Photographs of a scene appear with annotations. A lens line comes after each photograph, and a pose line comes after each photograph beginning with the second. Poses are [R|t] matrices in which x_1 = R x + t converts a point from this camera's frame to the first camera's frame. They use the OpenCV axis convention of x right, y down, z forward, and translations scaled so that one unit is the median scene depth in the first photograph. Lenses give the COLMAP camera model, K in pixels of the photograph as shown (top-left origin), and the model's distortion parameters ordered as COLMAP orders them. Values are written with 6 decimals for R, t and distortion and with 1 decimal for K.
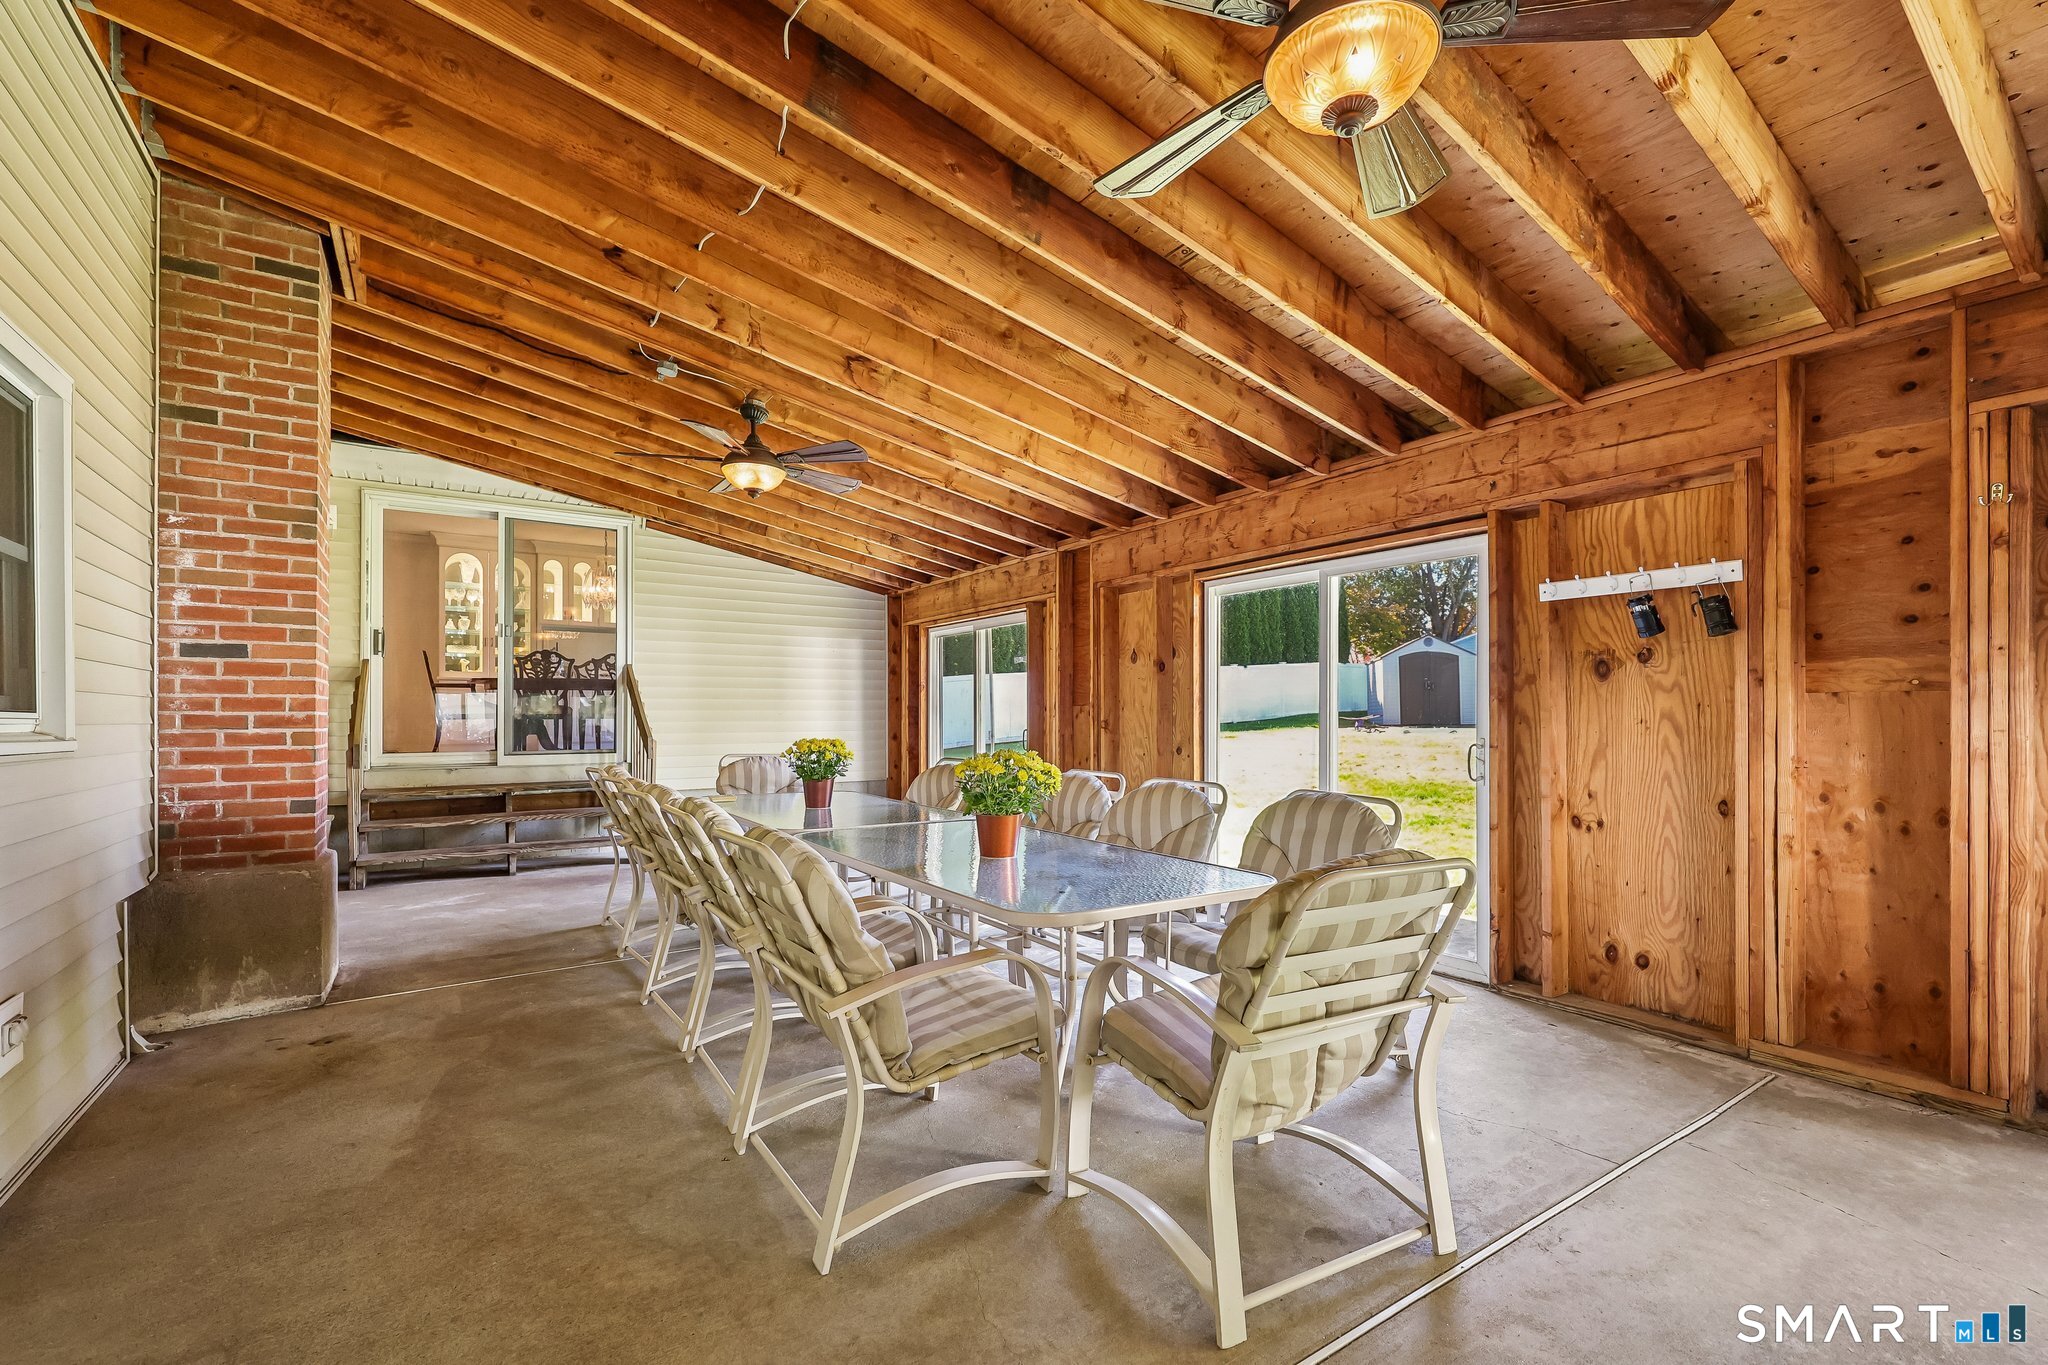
lens RADIAL K [[832.4, 0, 1024.0], [0, 832.4, 682.5], [0, 0, 1]] dist [-0.001145, -0.000153]
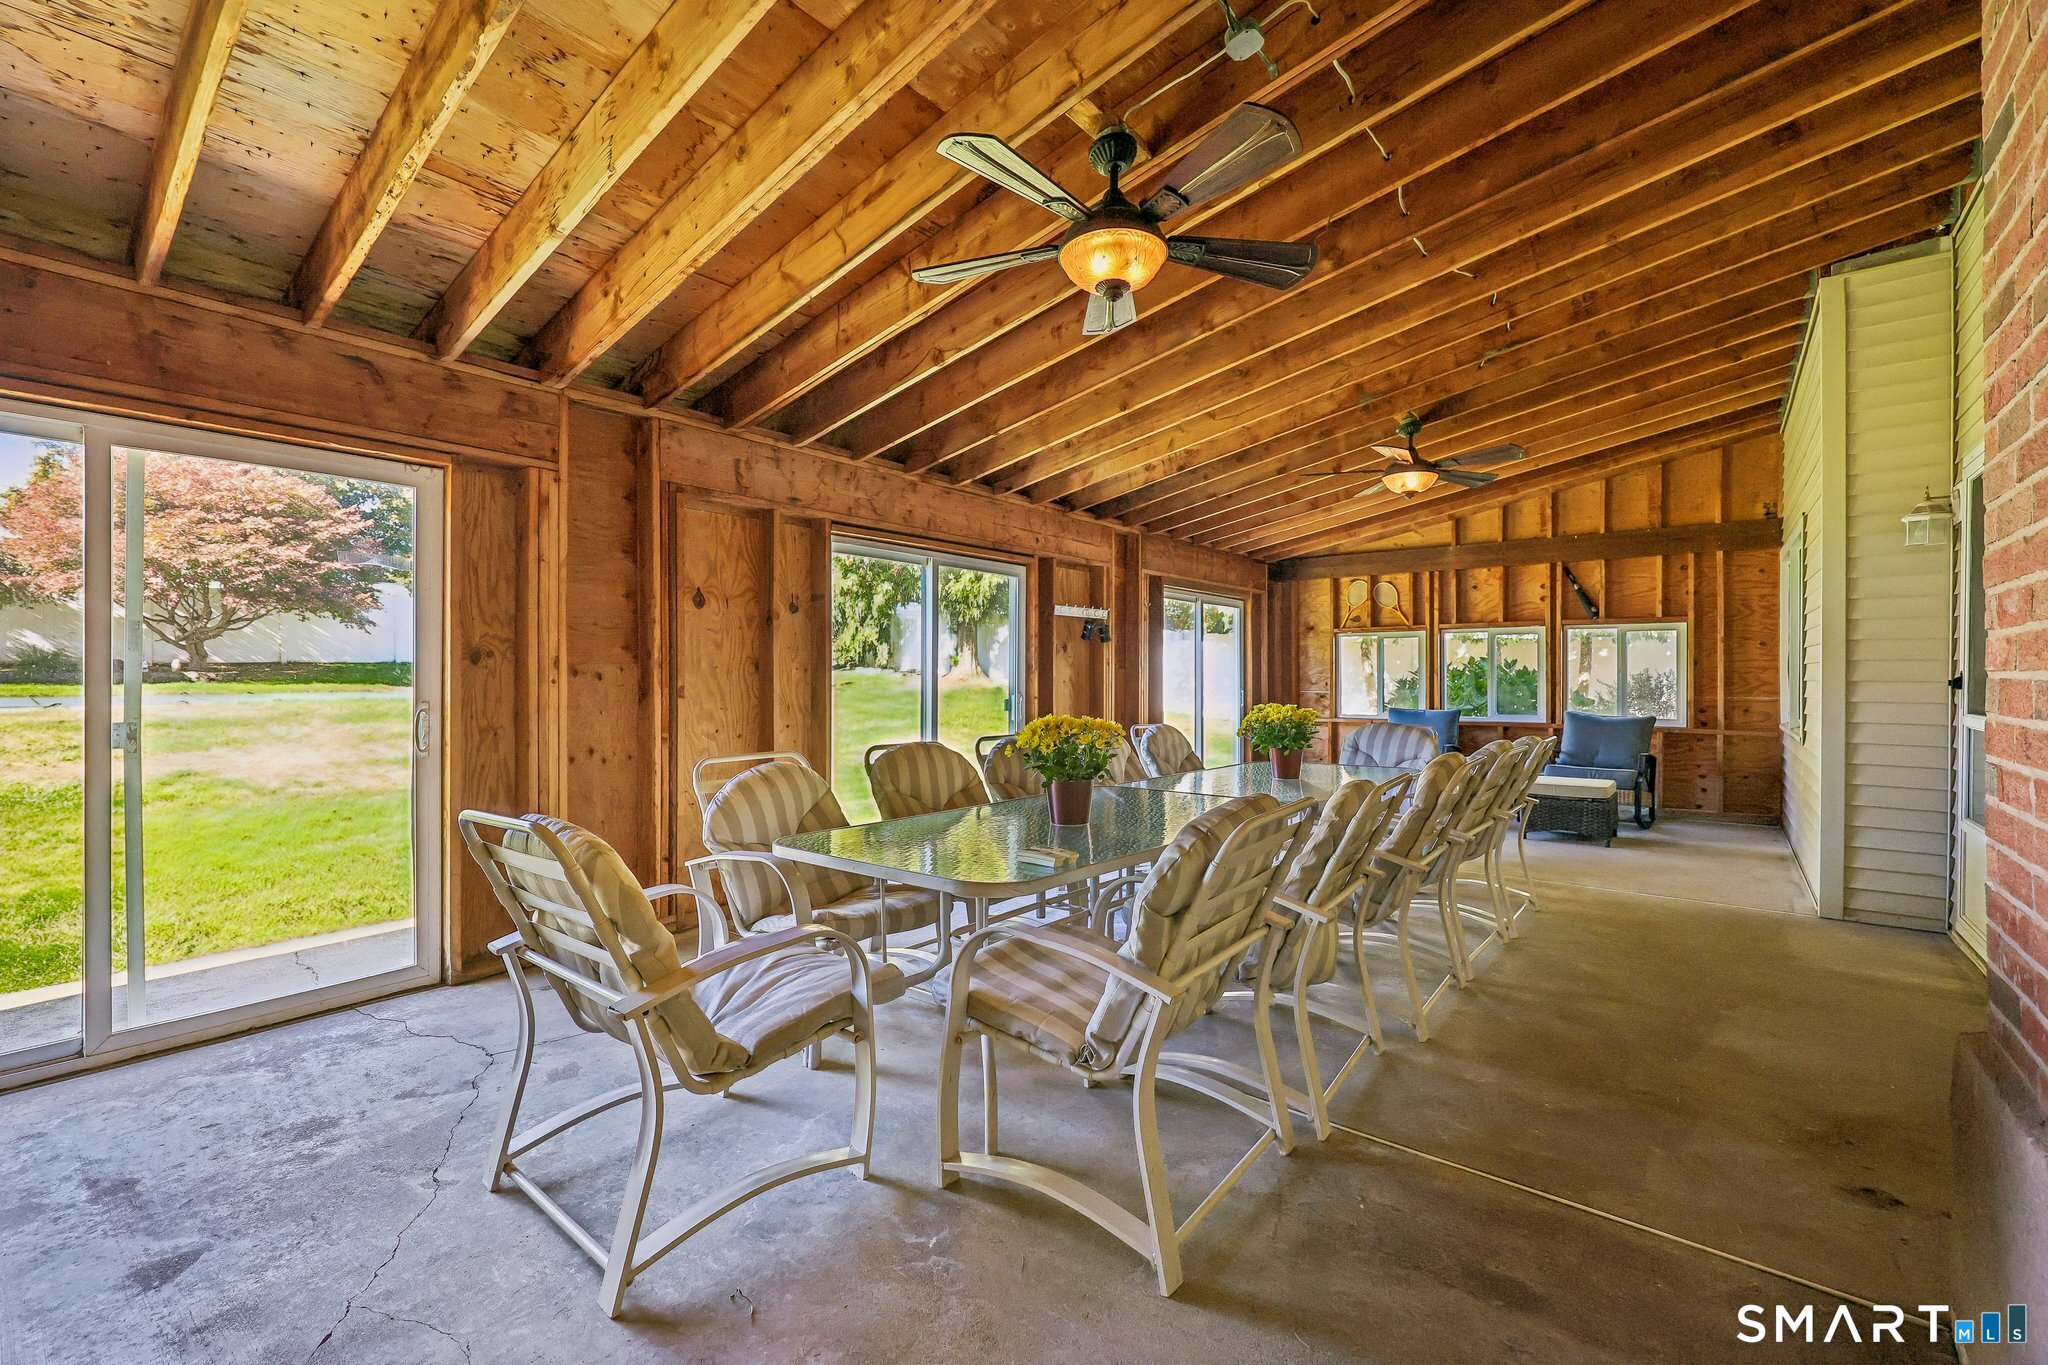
lens RADIAL K [[832.4, 0, 1024.0], [0, 832.4, 682.5], [0, 0, 1]] dist [-0.001145, -0.000153]
pose [[-0.255885, -0.005612, 0.966691, -1.047892], [-0.037541, 0.999287, -0.004135, 0.054587], [-0.965978, -0.037349, -0.255913, 1.471371]]
